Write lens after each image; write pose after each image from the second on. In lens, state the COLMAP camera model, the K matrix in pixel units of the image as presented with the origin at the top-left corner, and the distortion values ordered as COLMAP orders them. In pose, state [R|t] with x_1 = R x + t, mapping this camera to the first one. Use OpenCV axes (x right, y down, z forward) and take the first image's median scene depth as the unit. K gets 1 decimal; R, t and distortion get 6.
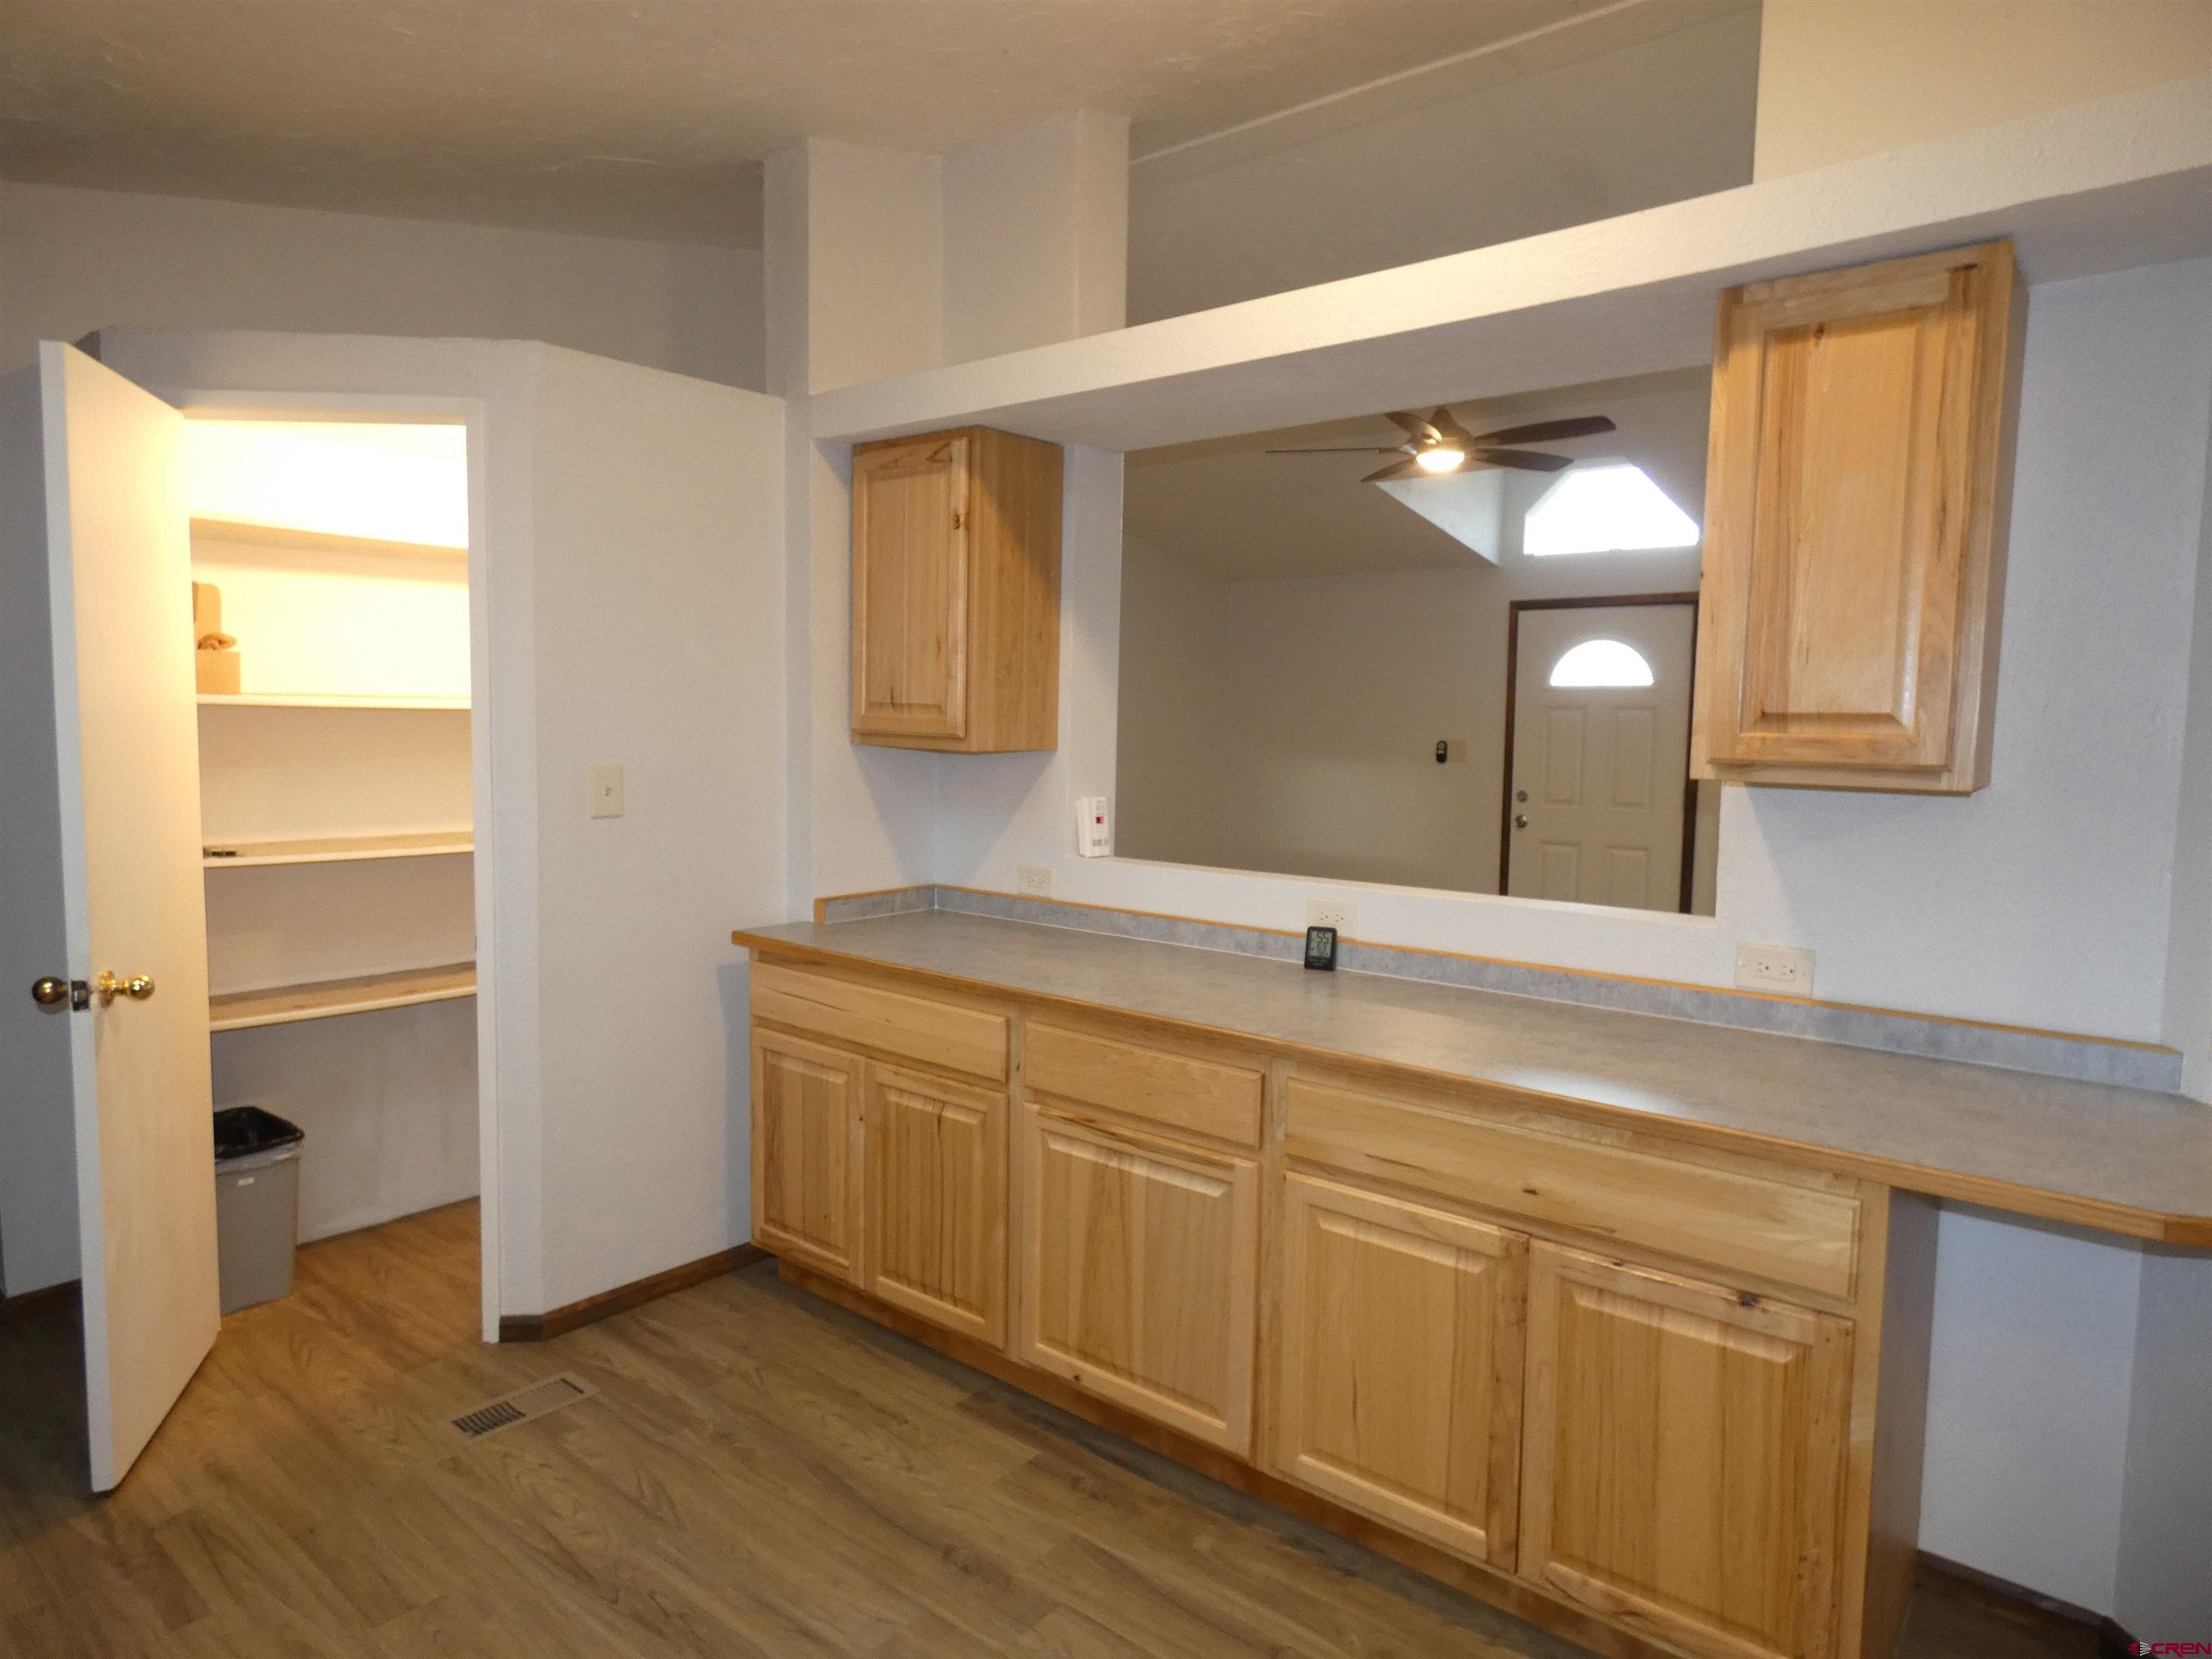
lens RADIAL K [[1313.2, 0, 1083.2], [0, 1313.2, 825.8], [0, 0, 1]] dist [0.001606, 0.000939]
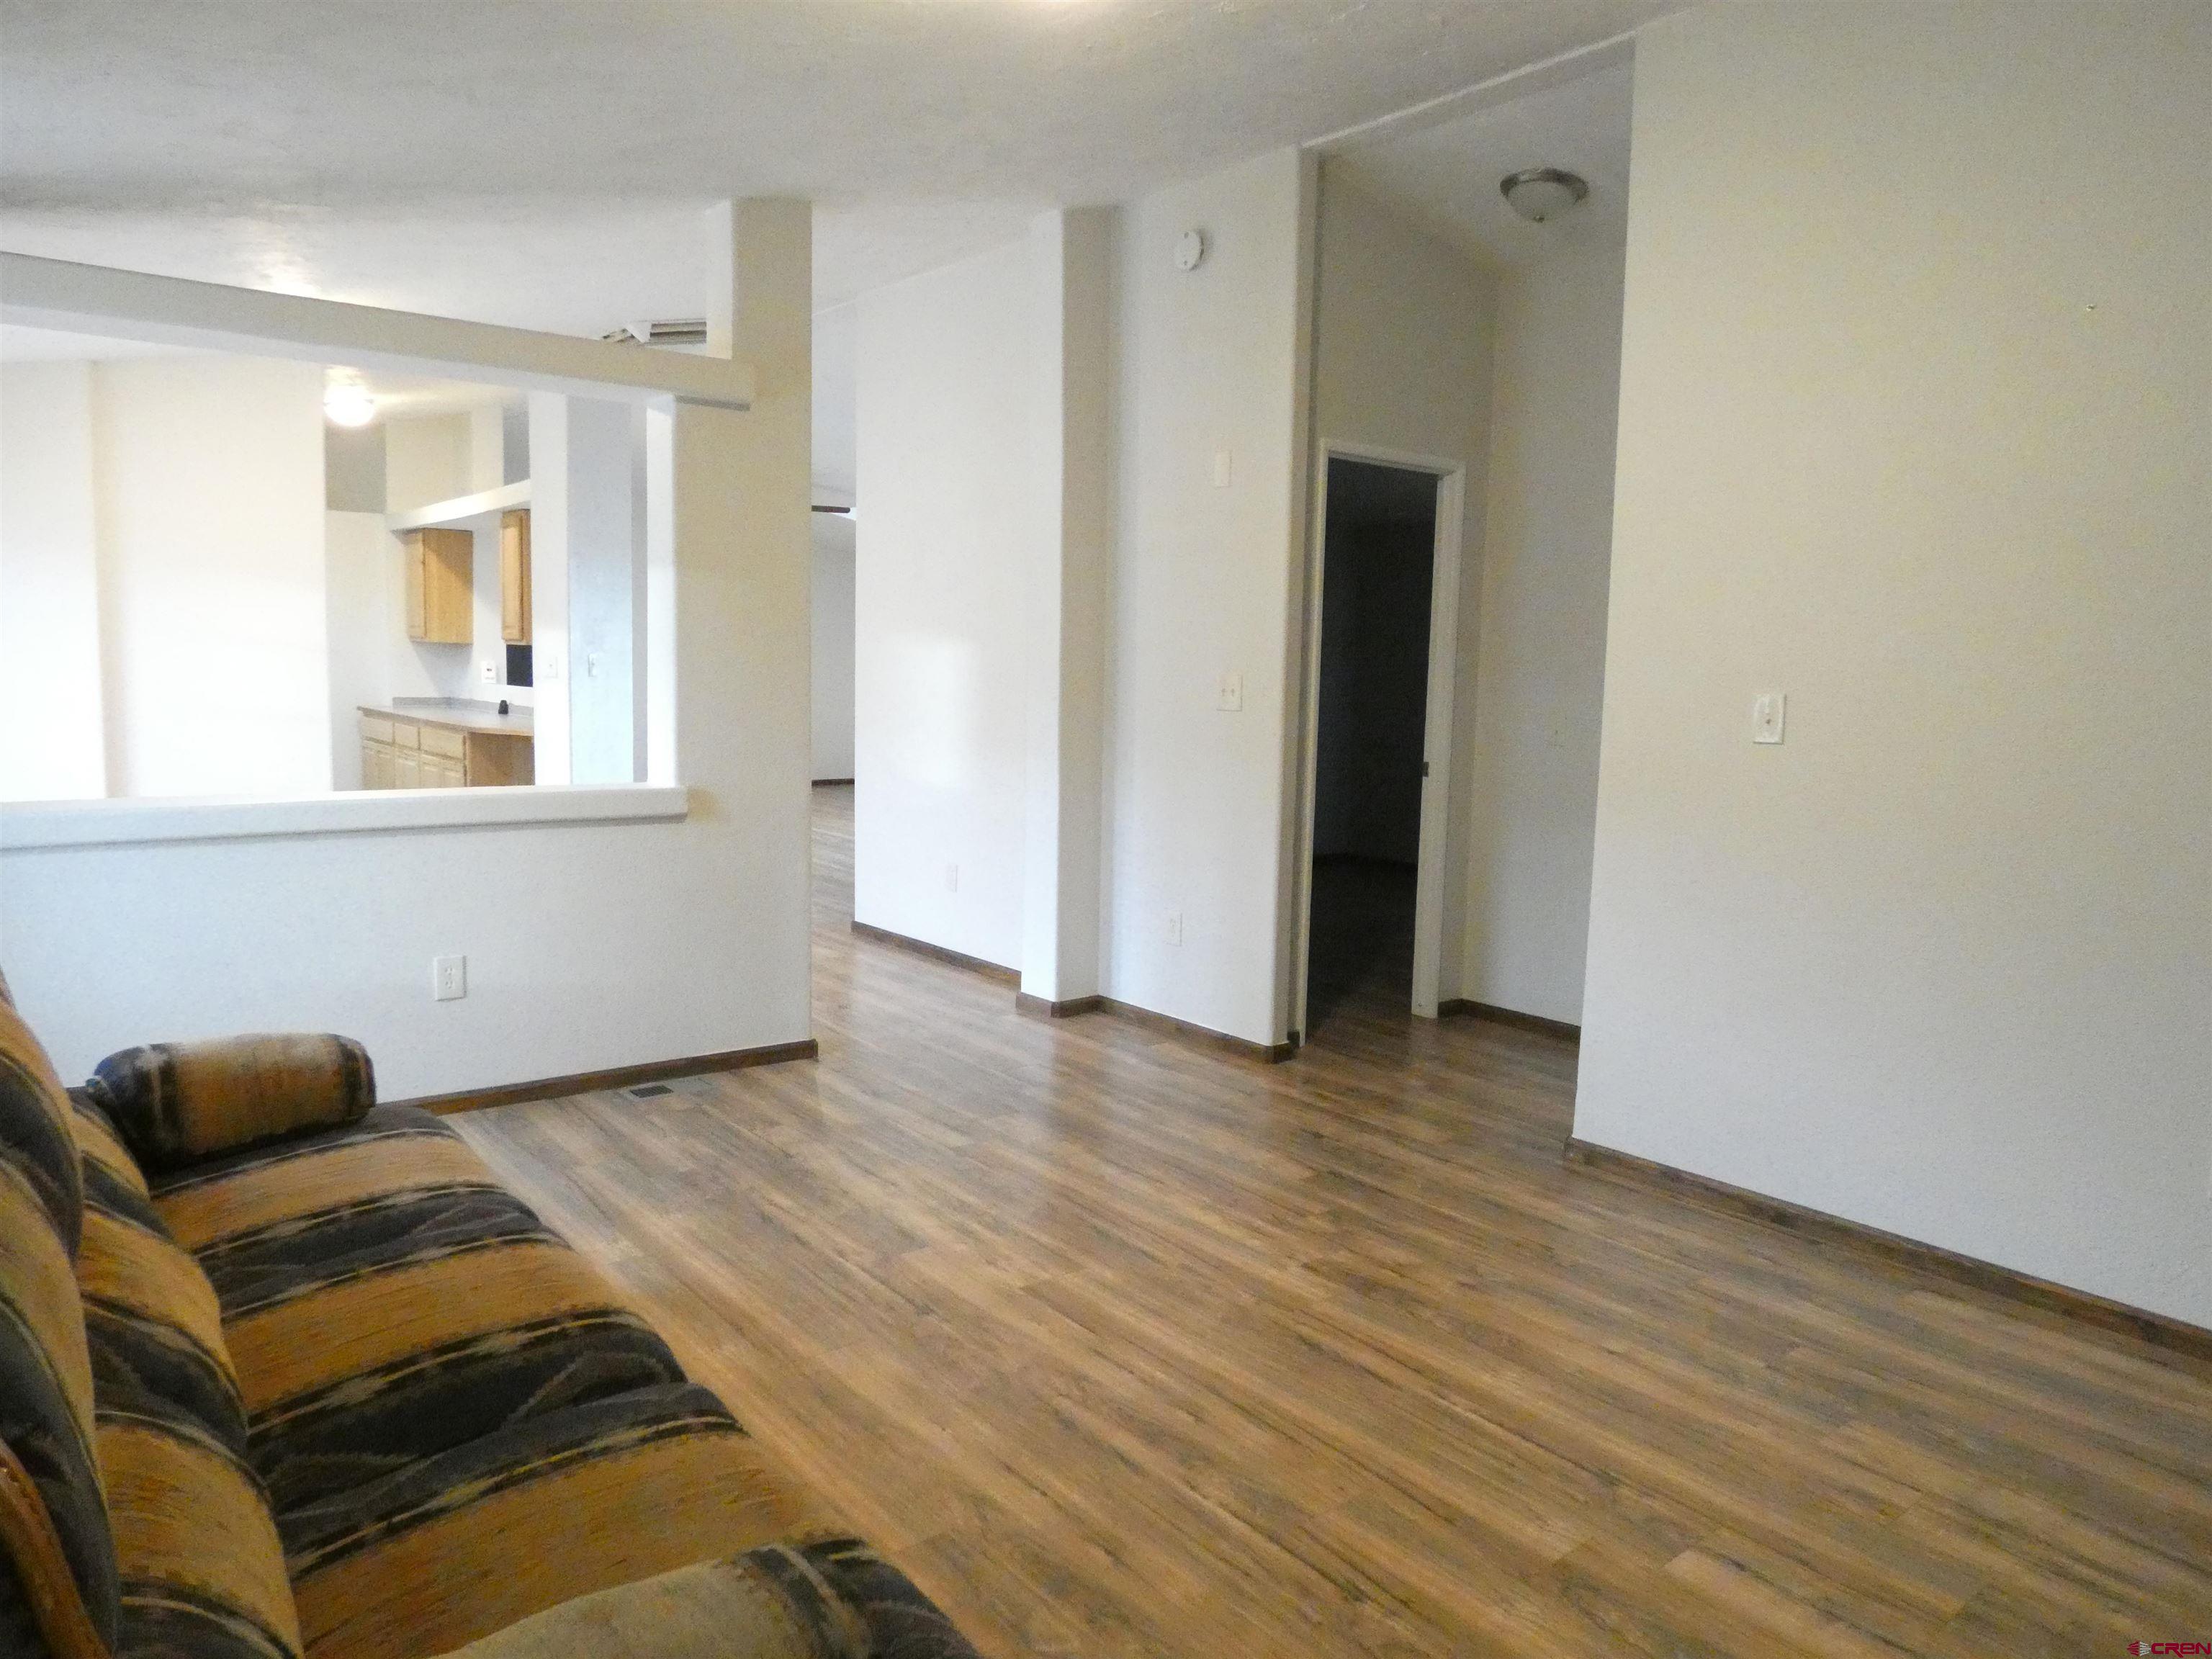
lens RADIAL K [[1517.3, 0, 1039.9], [0, 1517.3, 822.3], [0, 0, 1]] dist [-0.002497, -0.000684]
pose [[0.972648, 0.040532, -0.228721, 2.189986], [-0.036497, 0.999095, 0.021845, 0.235196], [0.229400, -0.012900, 0.973247, -2.097119]]
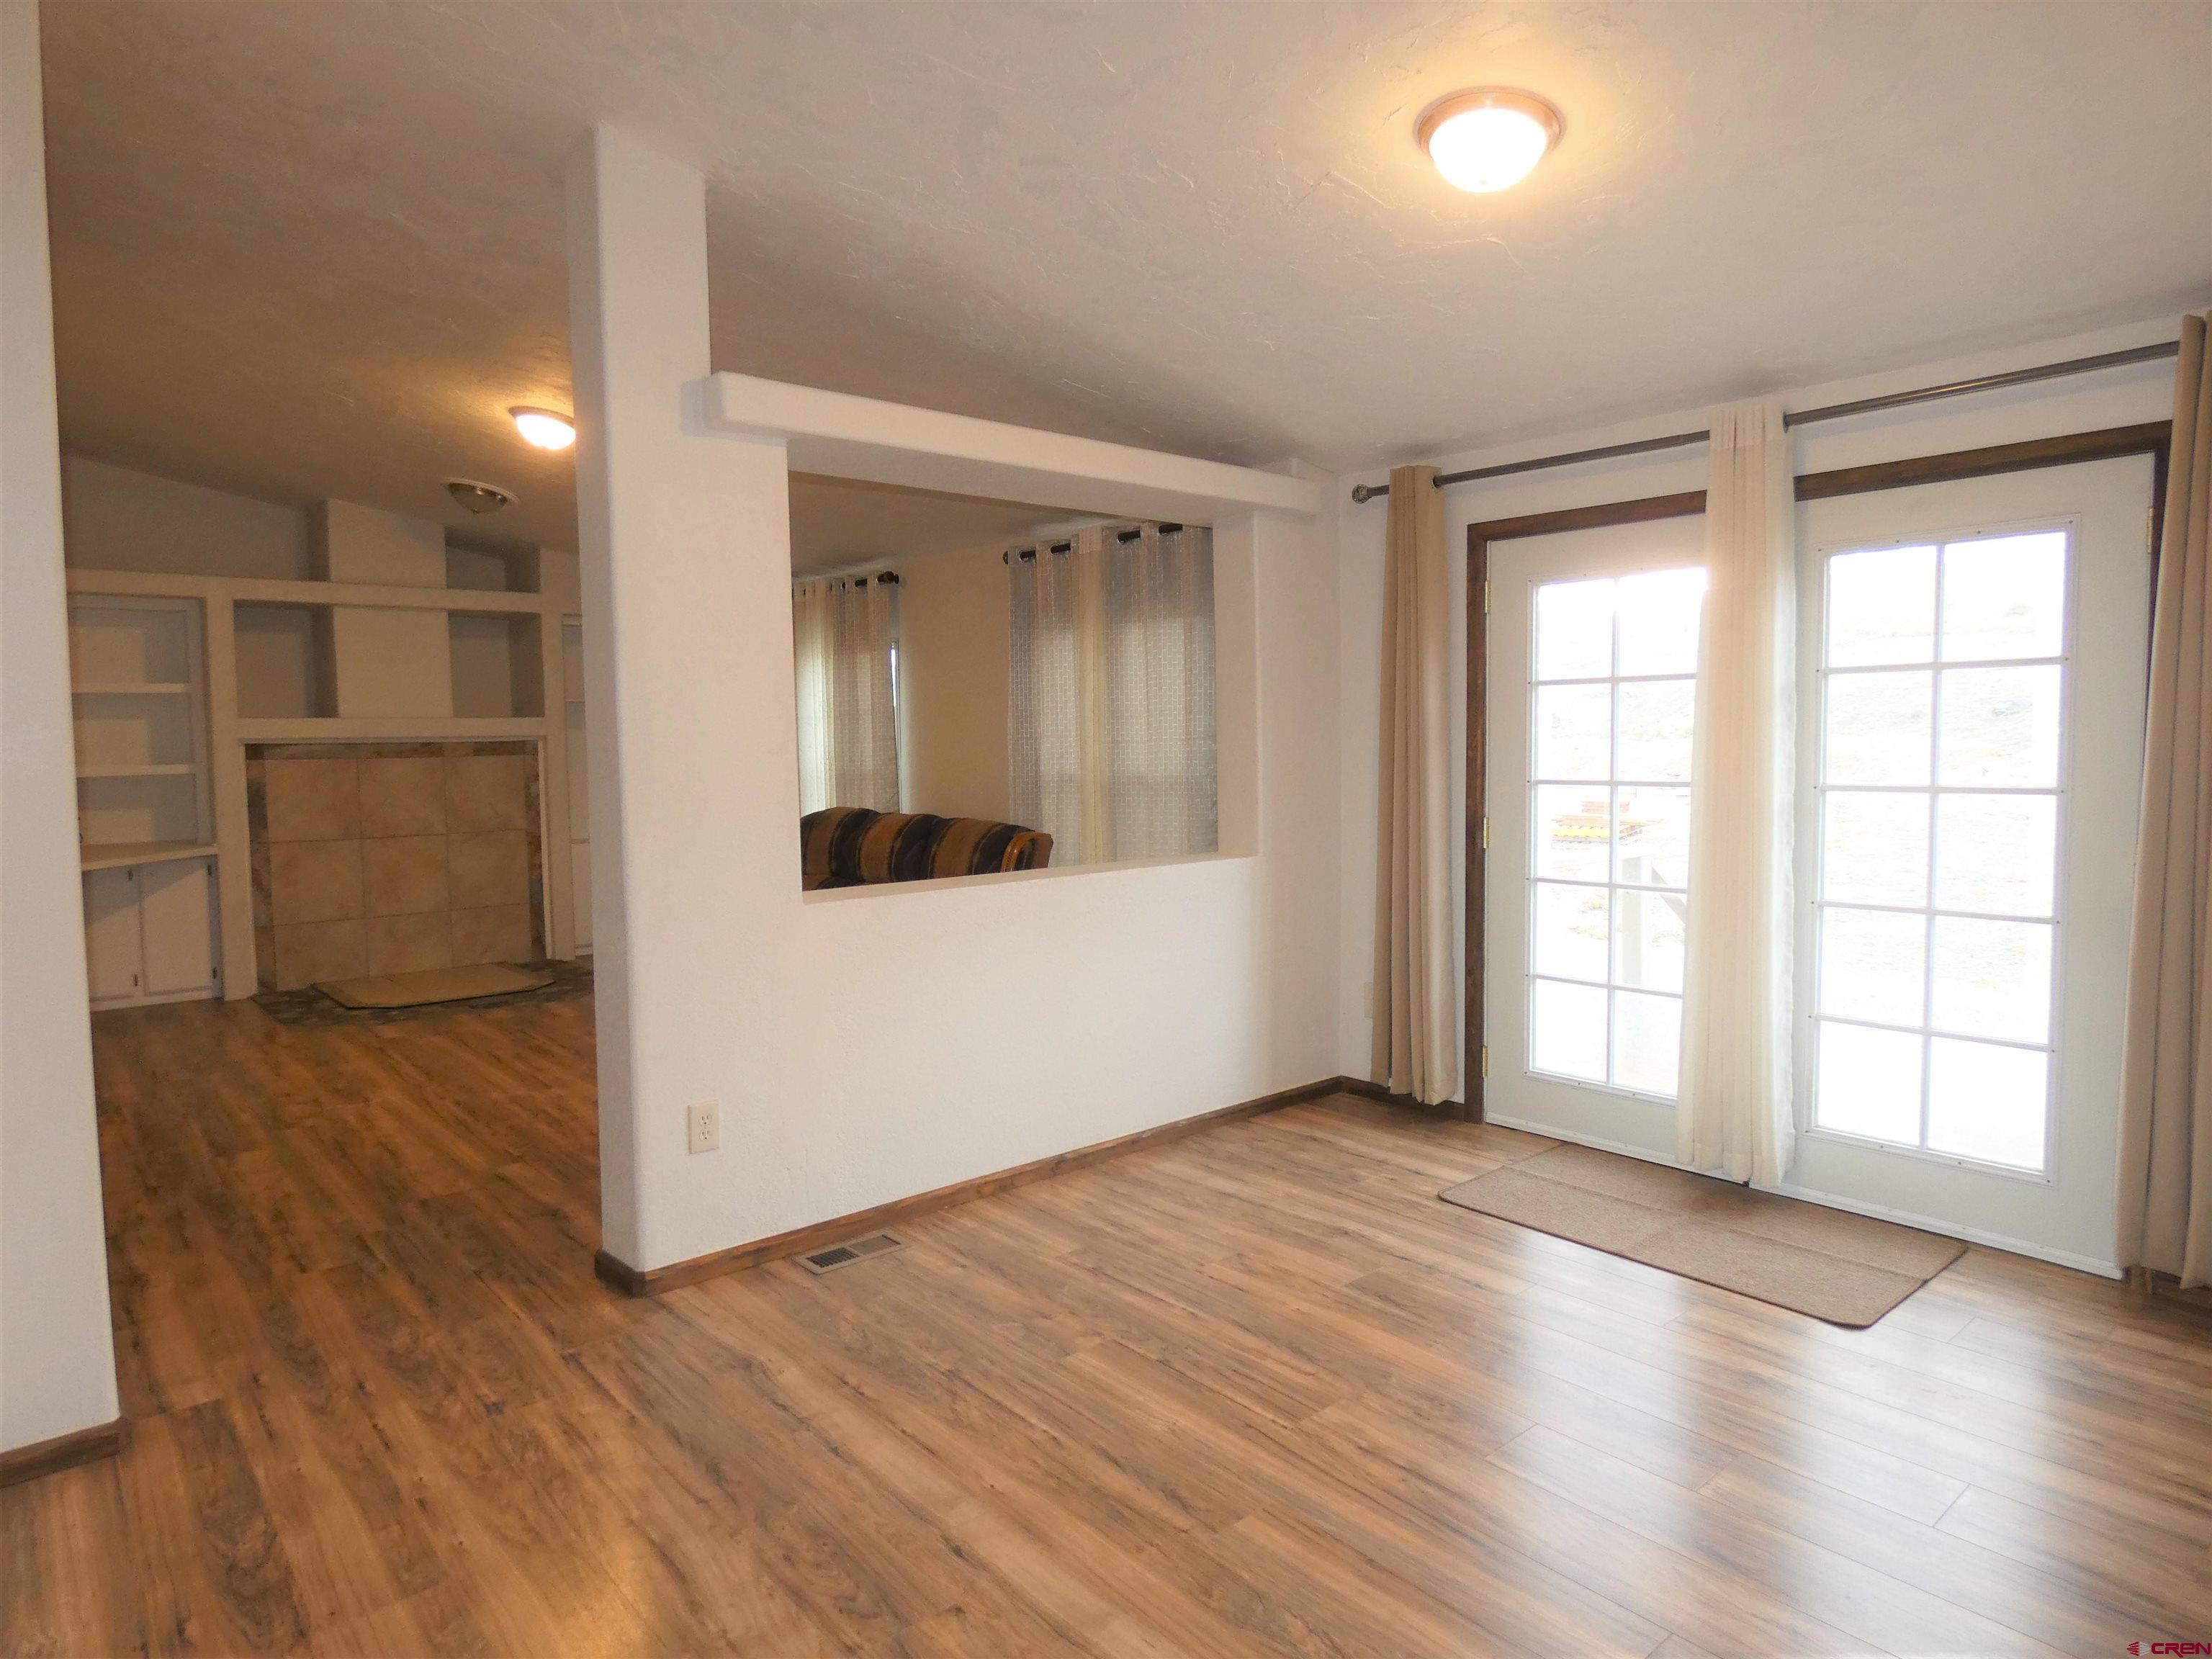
lens RADIAL K [[1314.6, 0, 1092.3], [0, 1314.6, 827.4], [0, 0, 1]] dist [-0.005960, -0.000009]
pose [[-0.986405, -0.014447, 0.163698, 0.881378], [0.011196, 0.987906, 0.154649, -0.015873], [-0.163953, 0.154380, -0.974313, 0.660607]]
